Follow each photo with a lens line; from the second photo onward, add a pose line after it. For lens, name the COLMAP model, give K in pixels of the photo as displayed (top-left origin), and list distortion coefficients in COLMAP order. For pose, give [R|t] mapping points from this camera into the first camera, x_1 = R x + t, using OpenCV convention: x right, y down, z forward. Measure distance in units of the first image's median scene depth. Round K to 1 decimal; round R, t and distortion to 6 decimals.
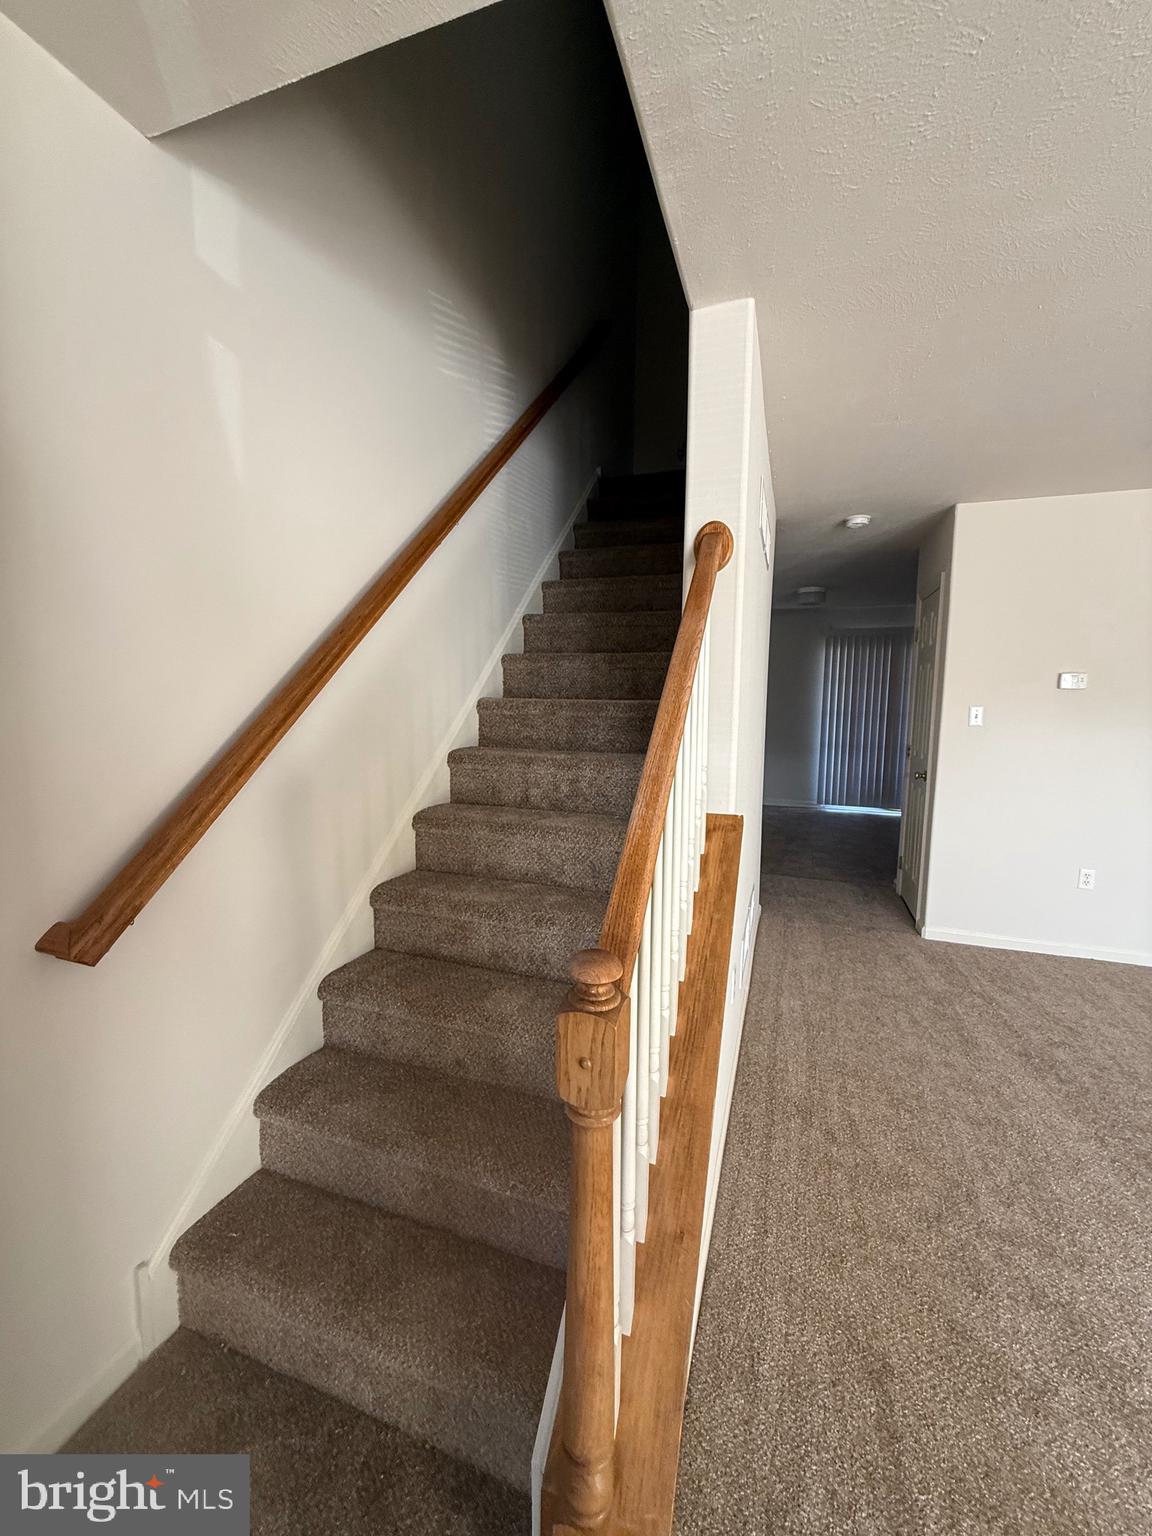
lens RADIAL K [[610.8, 0, 576.6], [0, 610.8, 764.6], [0, 0, 1]] dist [0.000237, -0.000196]
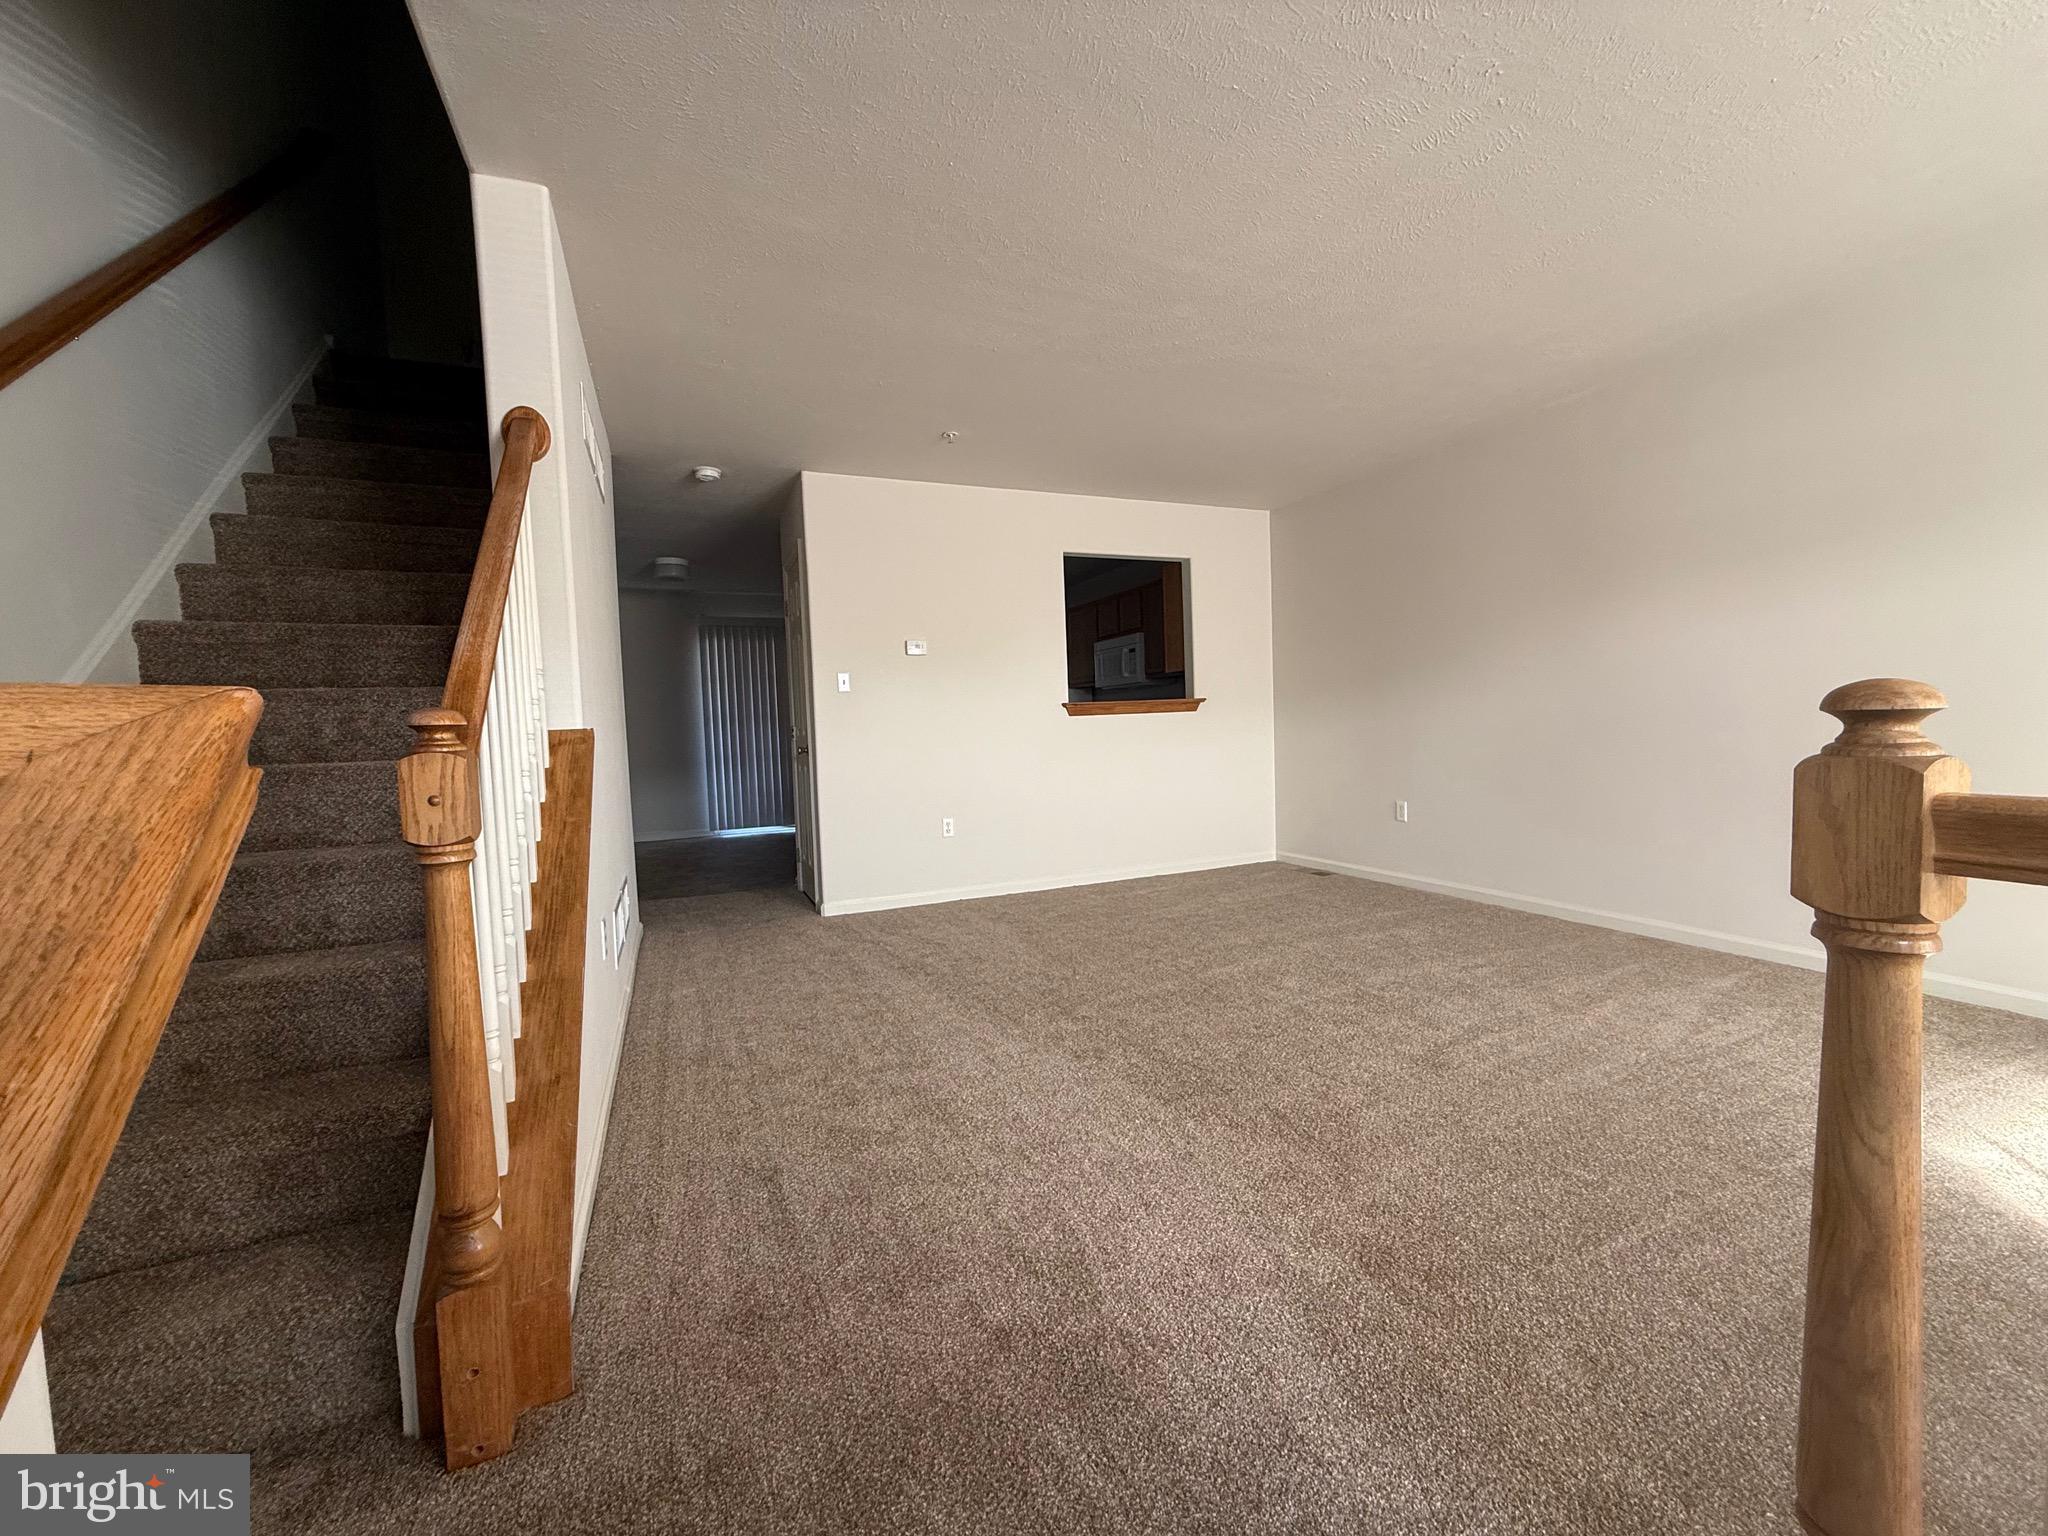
lens RADIAL K [[814.4, 0, 1020.2], [0, 814.4, 771.5], [0, 0, 1]] dist [0.000237, -0.000196]
pose [[0.739895, -0.070477, 0.669021, -0.070594], [0.116006, 0.992966, -0.023693, 0.226973], [-0.662645, 0.095141, 0.742866, -0.305501]]
